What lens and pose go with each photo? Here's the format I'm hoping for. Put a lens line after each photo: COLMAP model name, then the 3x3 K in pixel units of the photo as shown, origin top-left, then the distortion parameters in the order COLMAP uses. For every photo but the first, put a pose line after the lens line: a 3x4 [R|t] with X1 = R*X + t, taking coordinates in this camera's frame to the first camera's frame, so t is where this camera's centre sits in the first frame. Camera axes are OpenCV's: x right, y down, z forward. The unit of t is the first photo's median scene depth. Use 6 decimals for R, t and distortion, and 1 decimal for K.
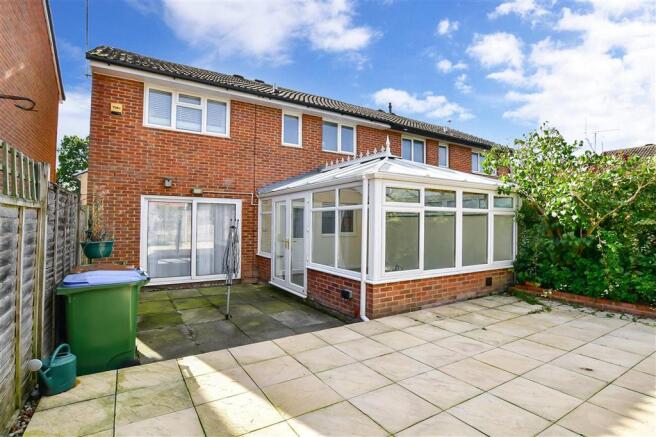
lens RADIAL K [[319.3, 0, 328.0], [0, 319.3, 218.5], [0, 0, 1]] dist [-0.002100, -0.000263]
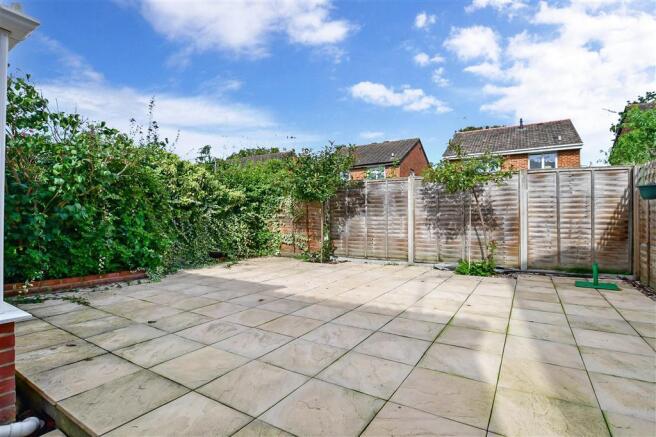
lens RADIAL K [[319.3, 0, 328.0], [0, 319.3, 218.5], [0, 0, 1]] dist [-0.002100, -0.000263]
pose [[-0.444129, 0.008644, 0.895921, -0.417471], [-0.024439, 0.999465, -0.021758, 0.114163], [-0.895630, -0.031559, -0.443680, 1.054592]]
